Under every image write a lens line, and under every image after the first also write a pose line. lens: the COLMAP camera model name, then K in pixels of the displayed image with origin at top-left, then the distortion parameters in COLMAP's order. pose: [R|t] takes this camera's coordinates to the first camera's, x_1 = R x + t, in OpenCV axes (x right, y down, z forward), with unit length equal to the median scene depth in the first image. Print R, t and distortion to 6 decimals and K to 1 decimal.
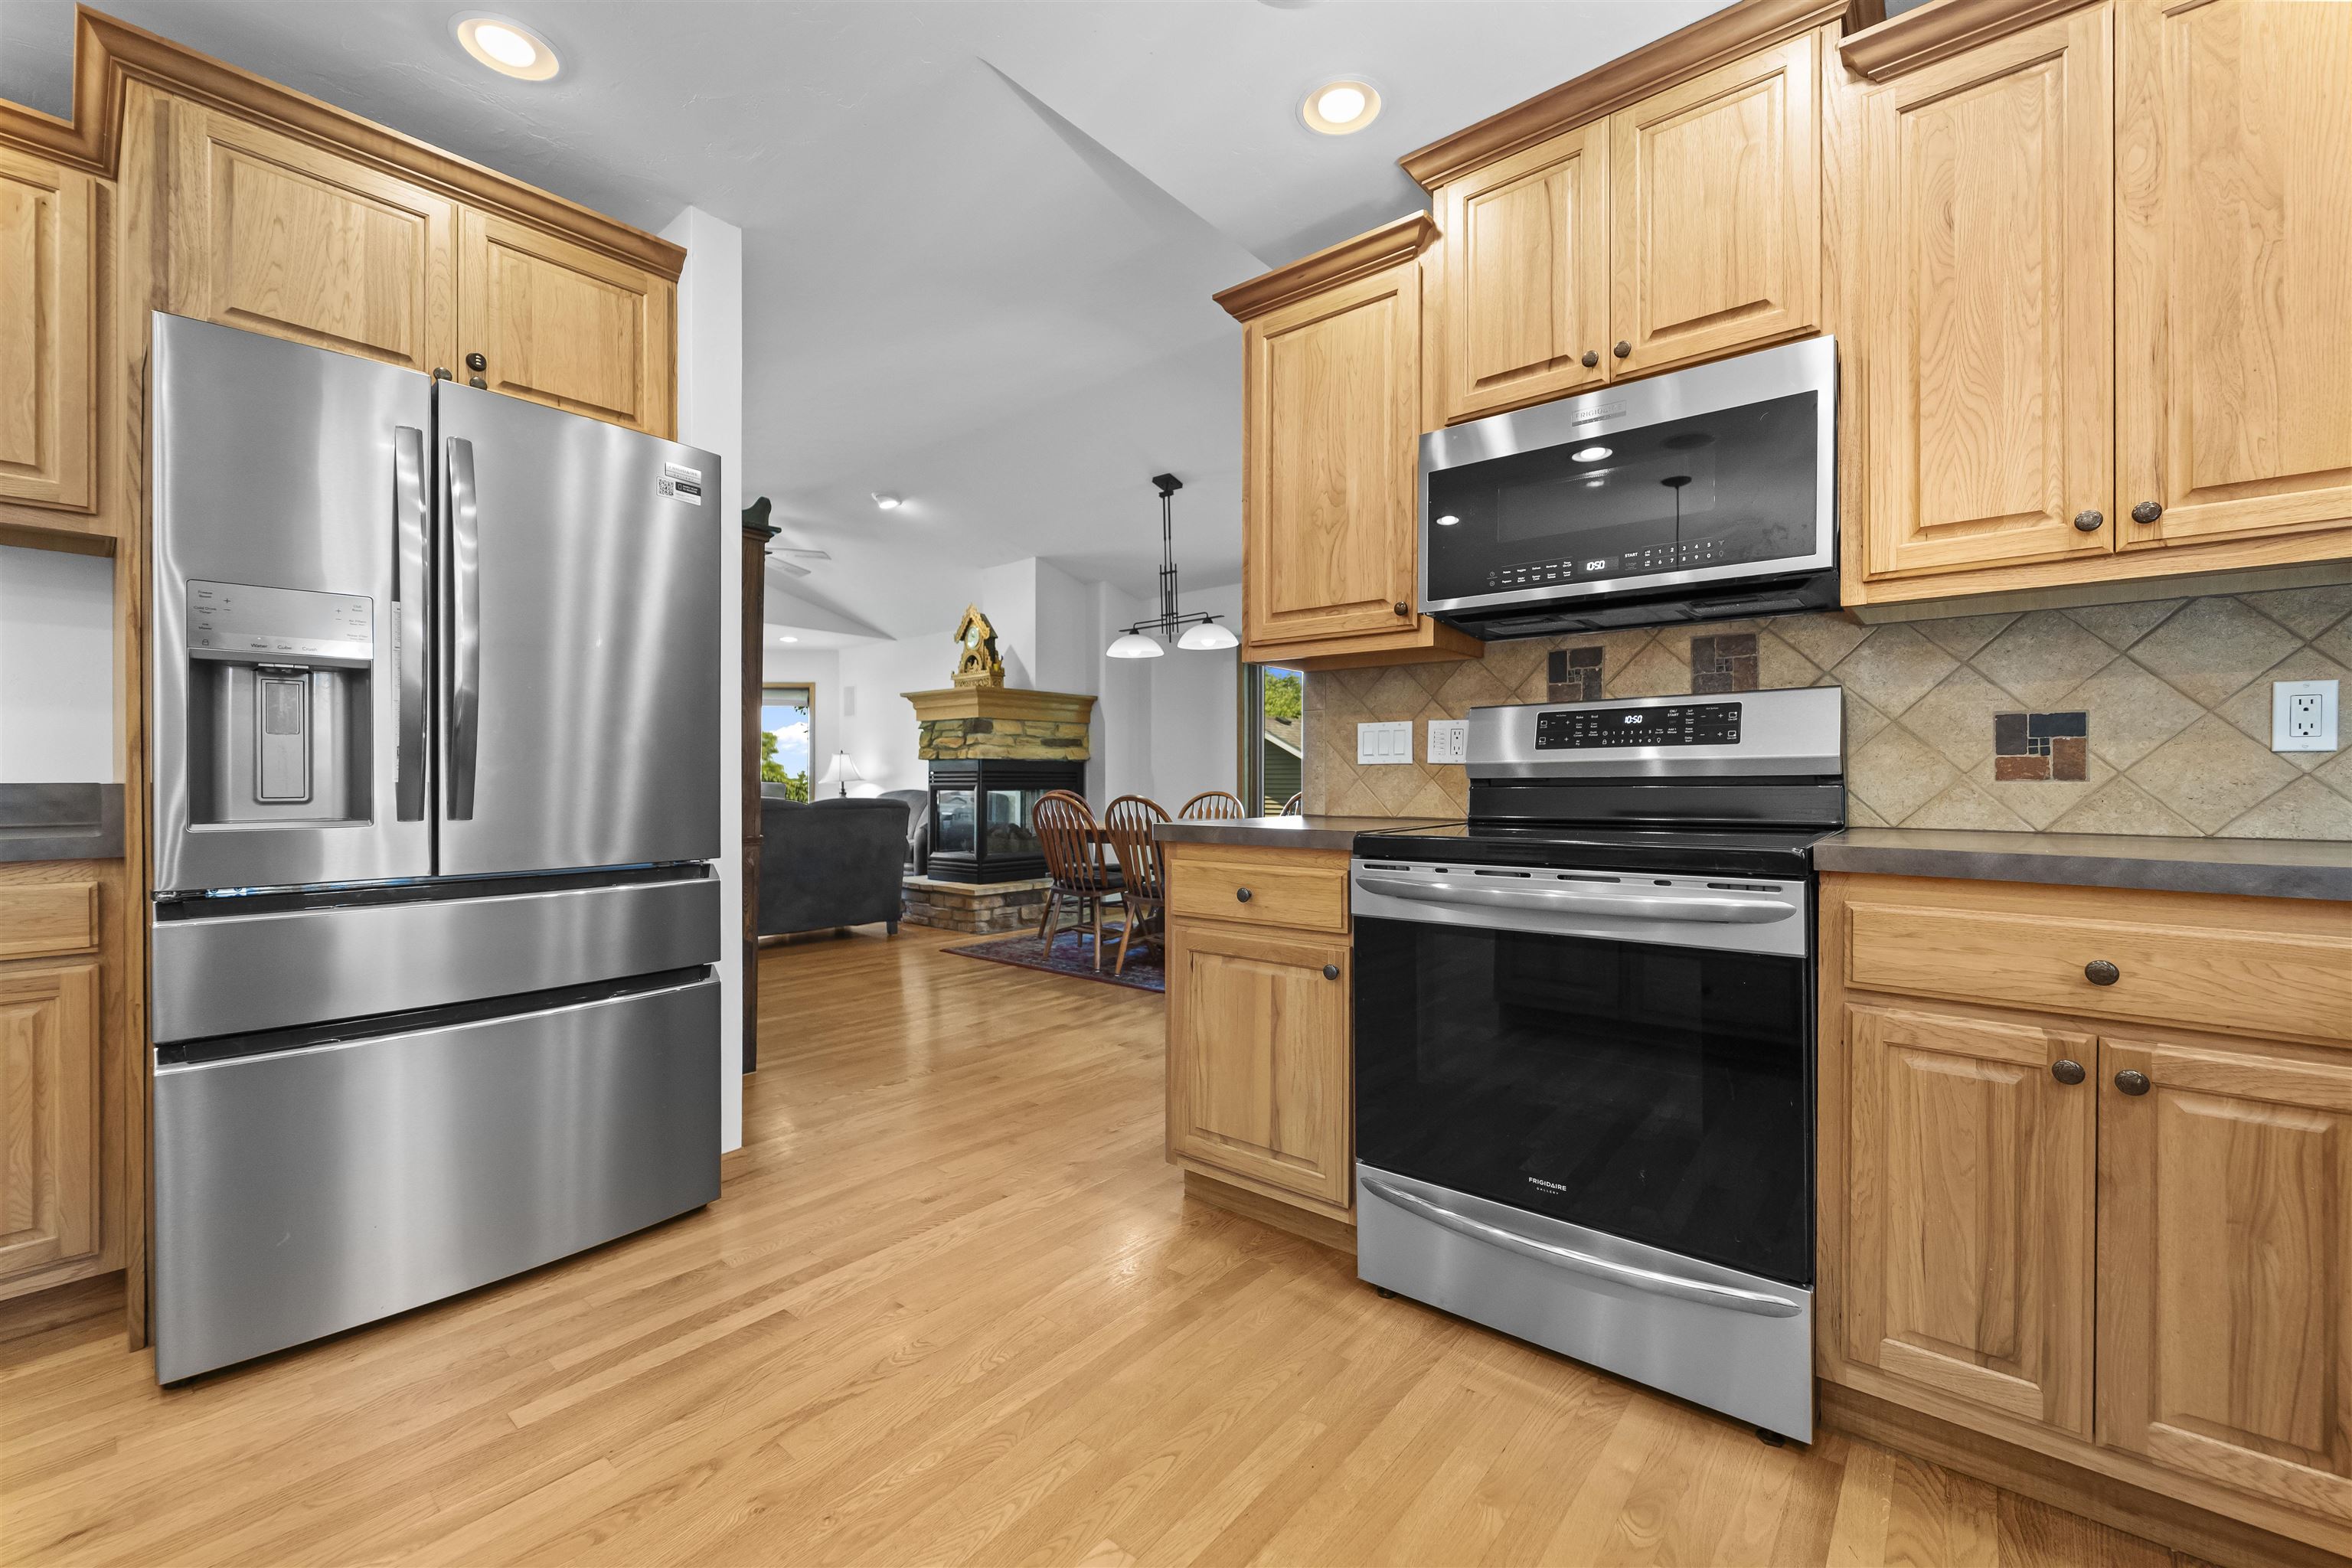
lens RADIAL K [[942.8, 0, 1178.0], [0, 942.8, 782.0], [0, 0, 1]] dist [-0.001745, -0.001330]
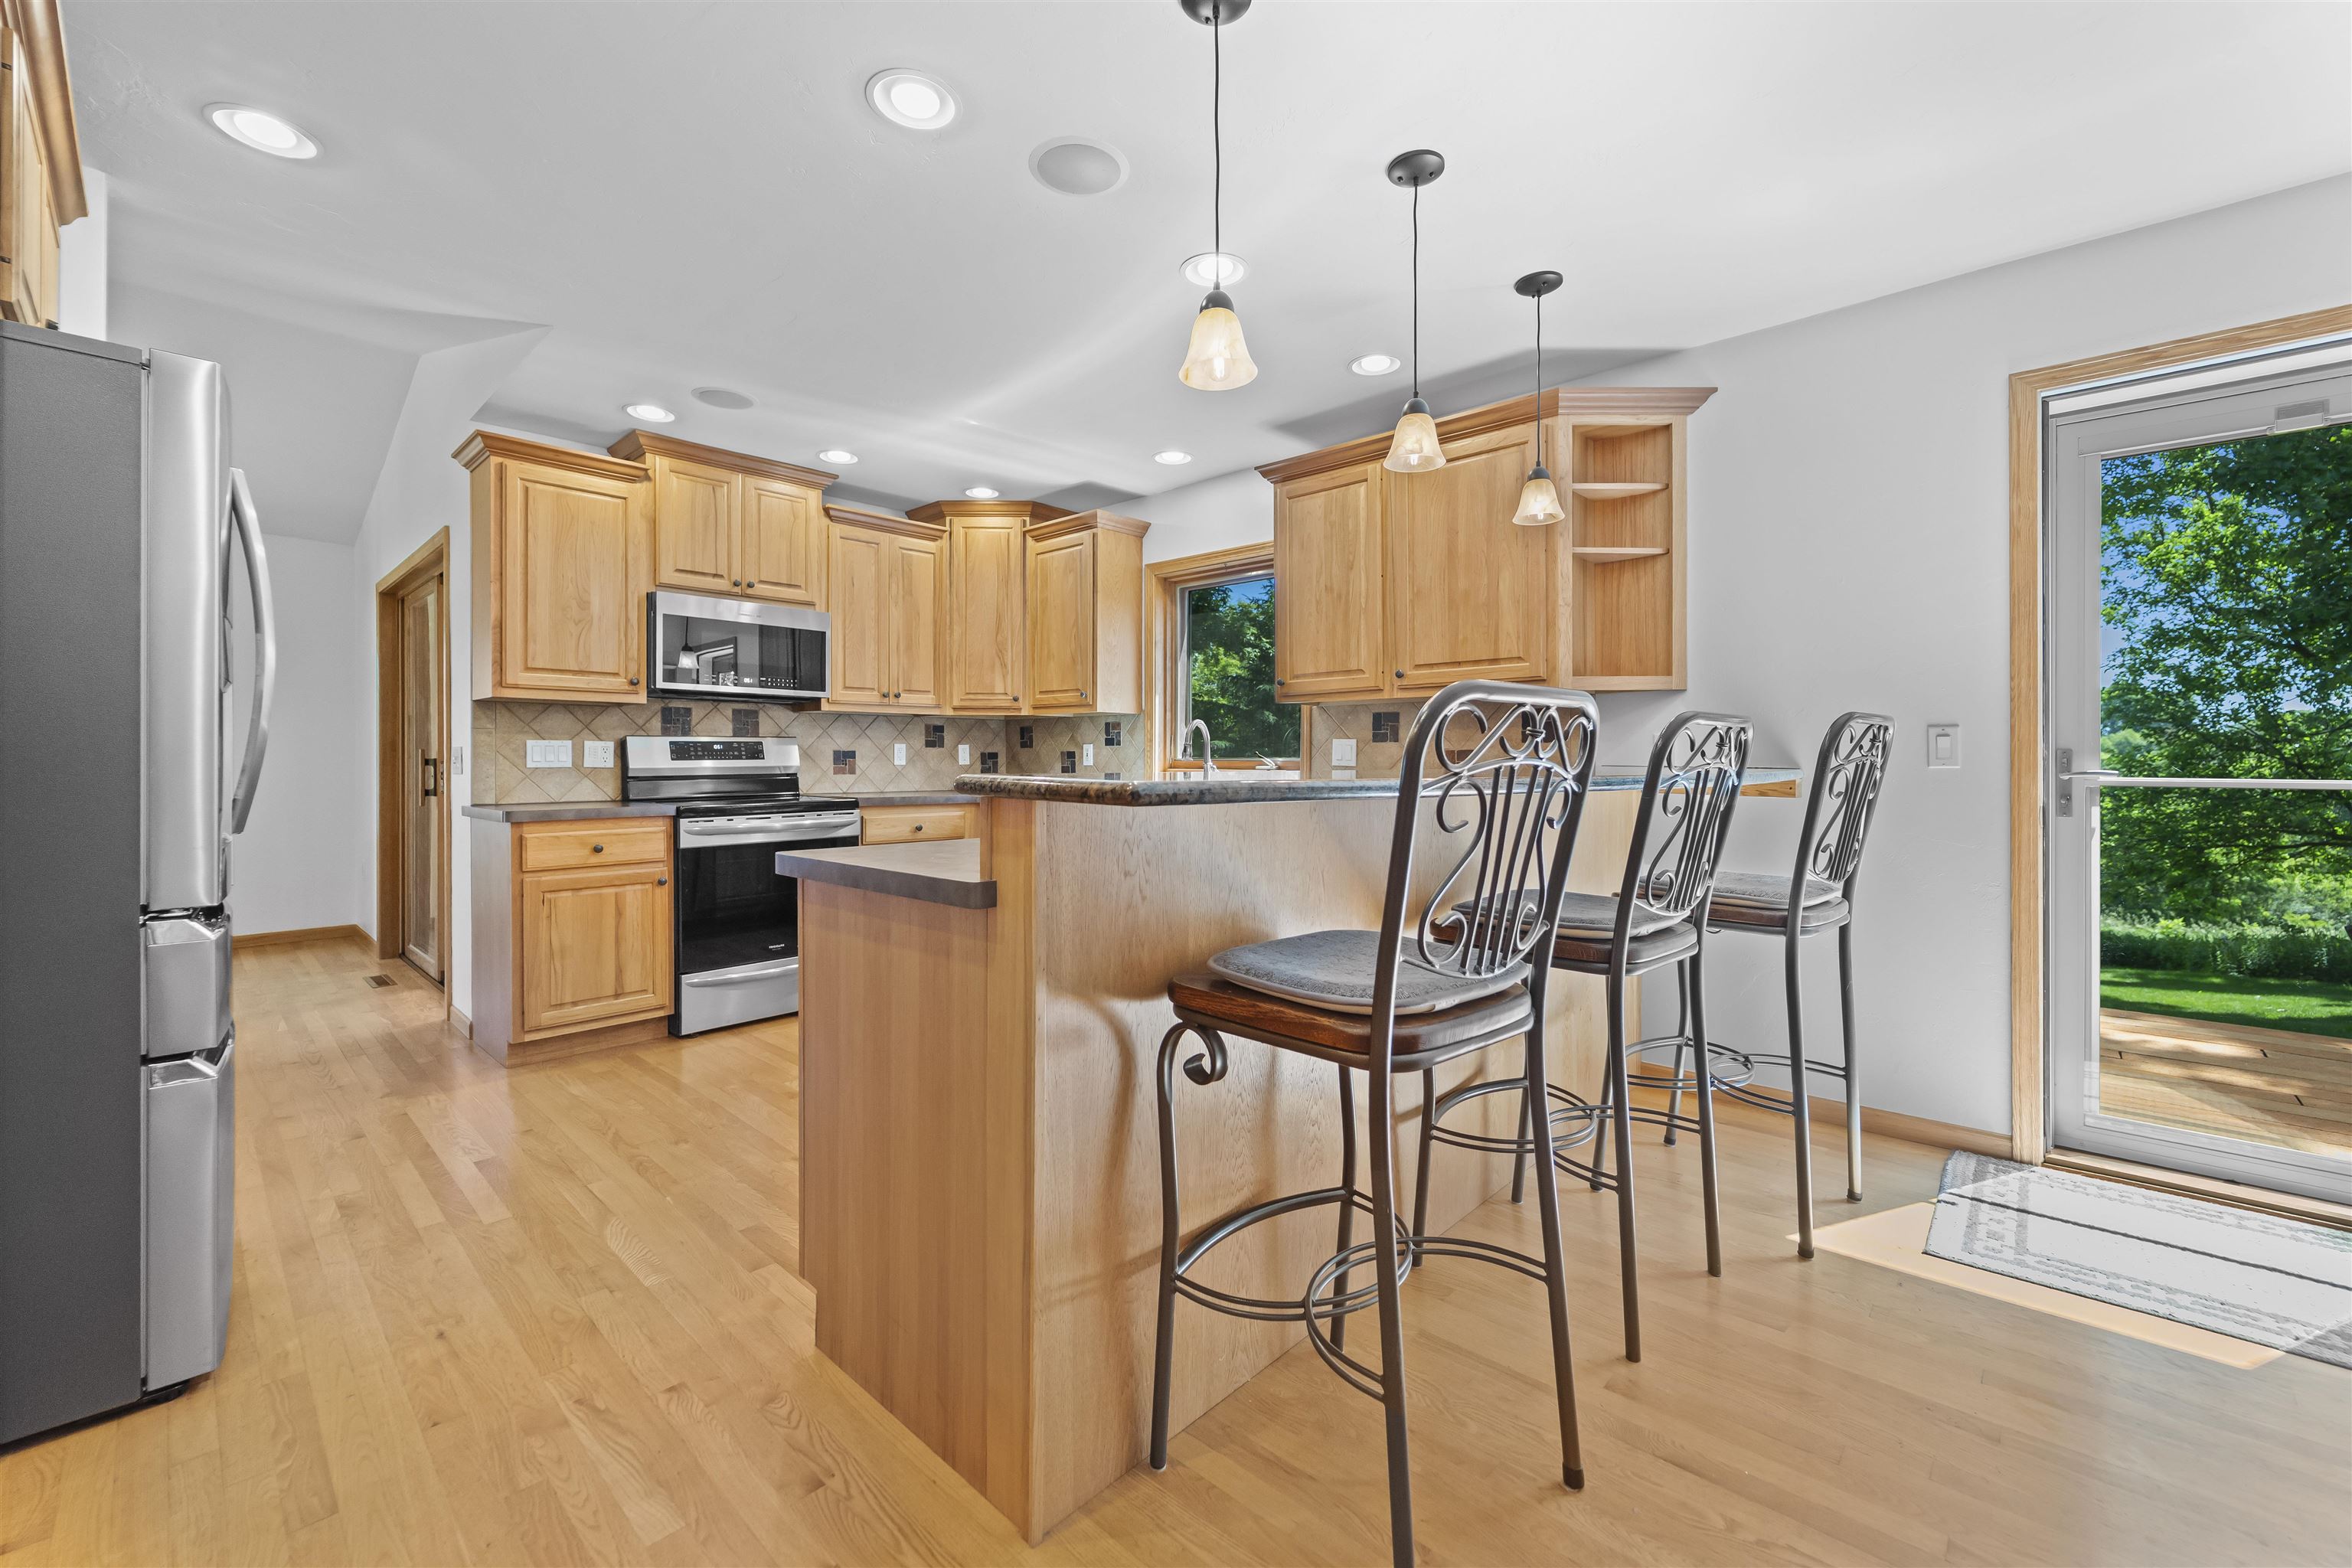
lens RADIAL K [[942.8, 0, 1173.8], [0, 942.8, 763.5], [0, 0, 1]] dist [-0.001745, -0.001330]
pose [[0.051542, -0.002037, 0.998669, -1.562405], [0.005638, 0.999983, 0.001748, -0.028515], [-0.998655, 0.005540, 0.051552, -0.108087]]
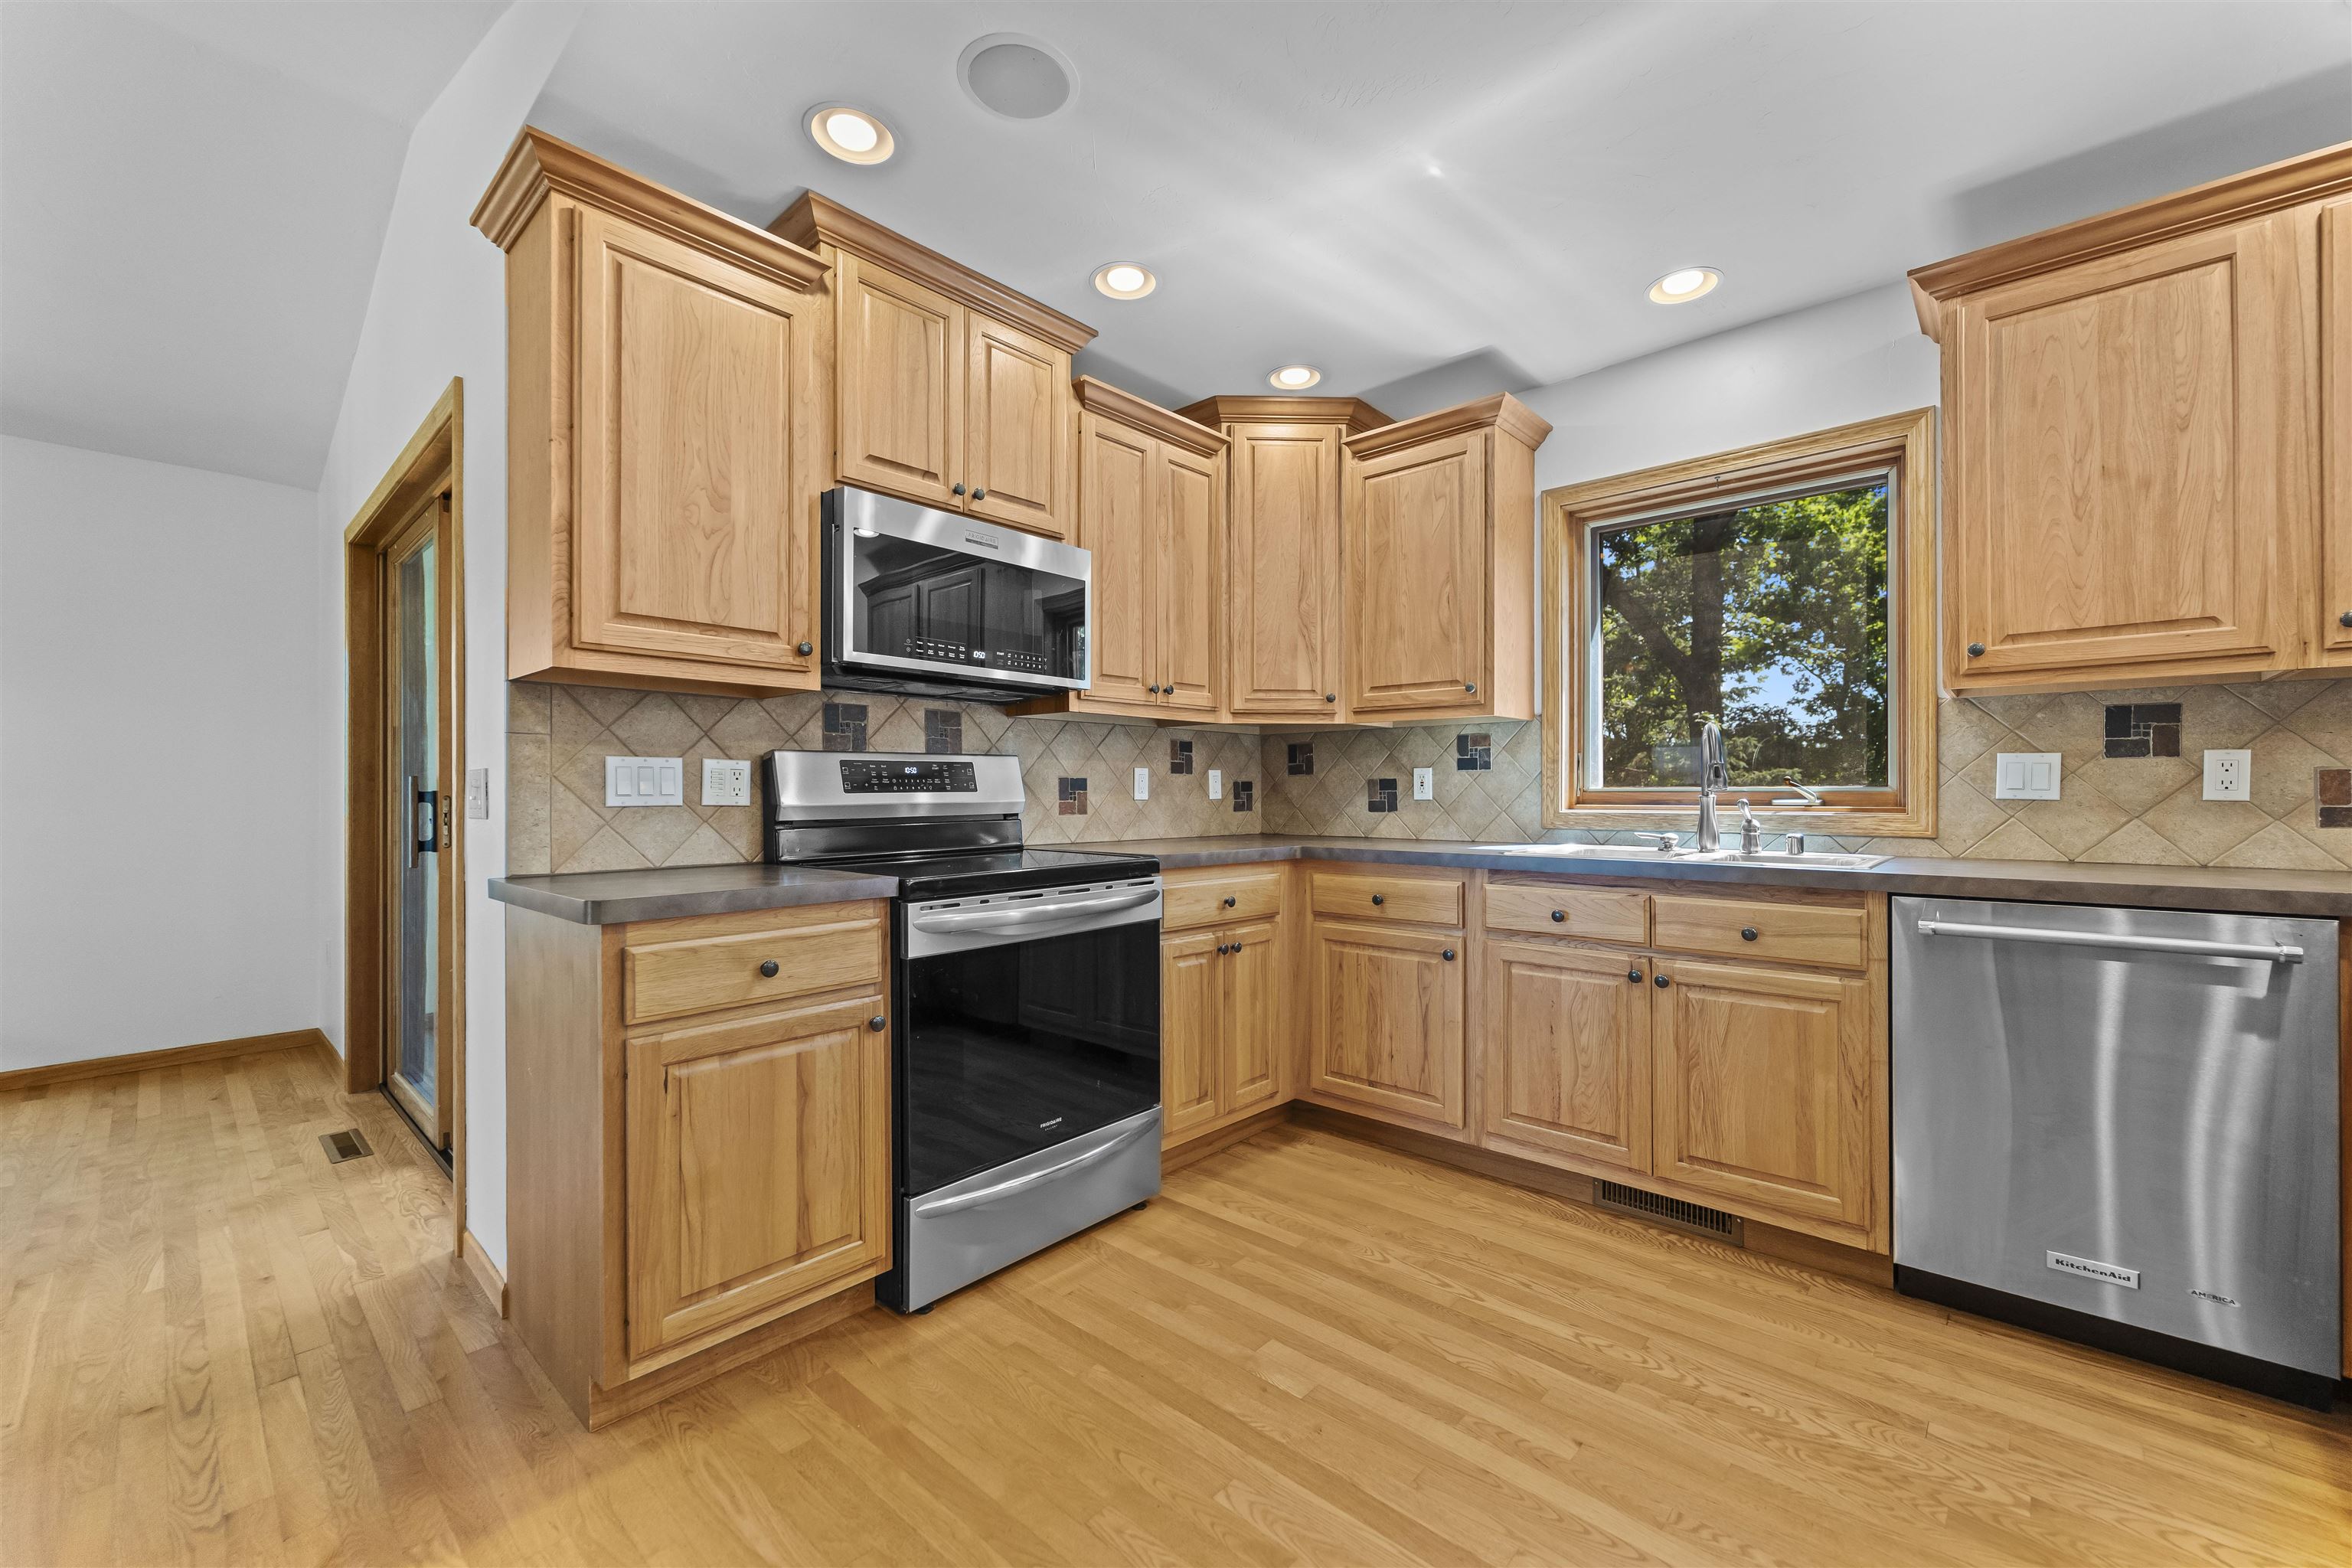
lens RADIAL K [[942.8, 0, 1186.0], [0, 942.8, 791.5], [0, 0, 1]] dist [-0.001745, -0.001330]
pose [[0.038711, 0.004233, 0.999241, -0.759636], [0.008042, 0.999957, -0.004547, -0.030704], [-0.999218, 0.008212, 0.038676, 0.602846]]
